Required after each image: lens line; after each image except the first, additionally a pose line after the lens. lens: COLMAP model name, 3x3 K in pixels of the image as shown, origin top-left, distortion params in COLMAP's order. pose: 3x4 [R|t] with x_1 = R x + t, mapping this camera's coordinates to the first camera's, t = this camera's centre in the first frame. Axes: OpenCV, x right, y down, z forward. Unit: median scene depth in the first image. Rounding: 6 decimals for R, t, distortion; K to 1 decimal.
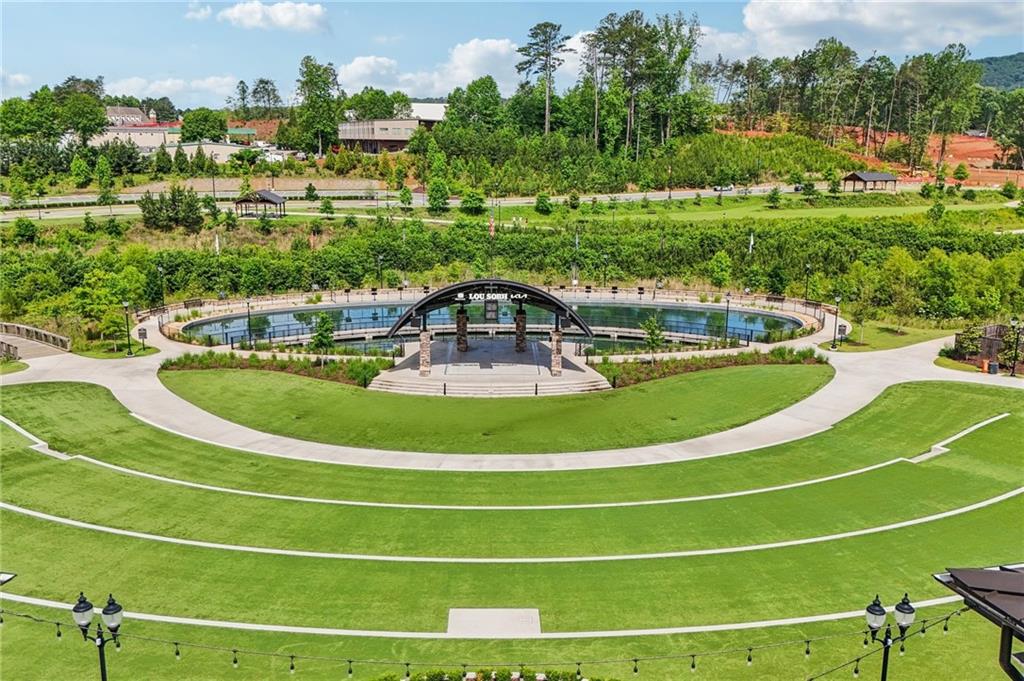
lens RADIAL K [[701.6, 0, 517.2], [0, 701.6, 354.3], [0, 0, 1]] dist [0.037858, -0.002820]
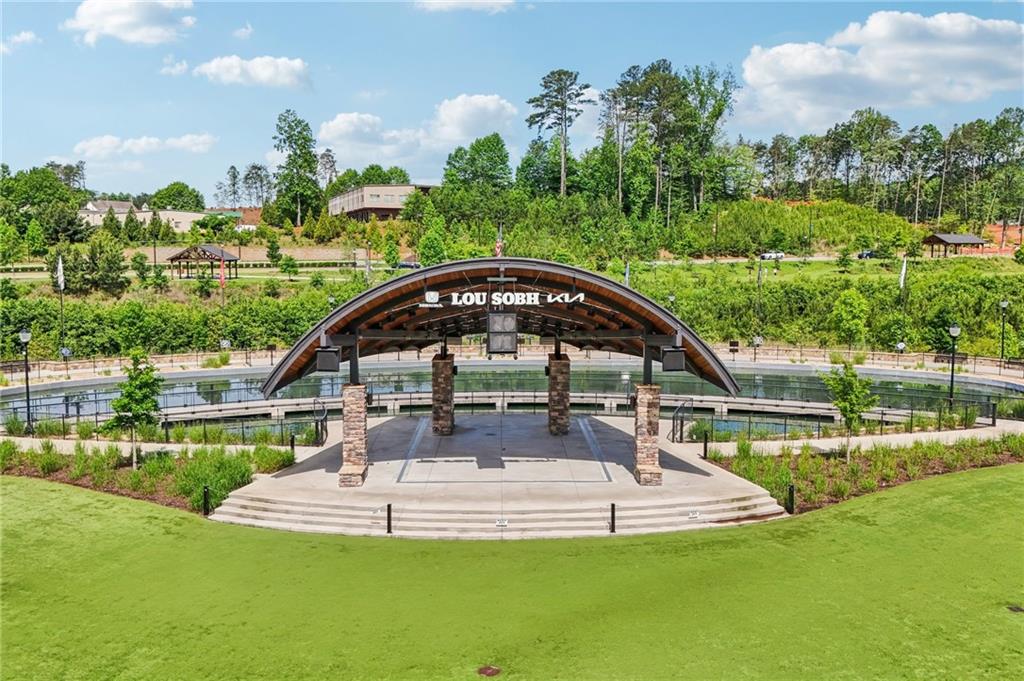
lens RADIAL K [[701.6, 0, 517.2], [0, 701.6, 354.3], [0, 0, 1]] dist [0.037858, -0.002820]
pose [[0.999955, -0.005470, -0.007809, -0.007838], [0.004249, 0.988887, -0.148608, 0.005093], [0.008536, 0.148568, 0.988865, 0.184599]]
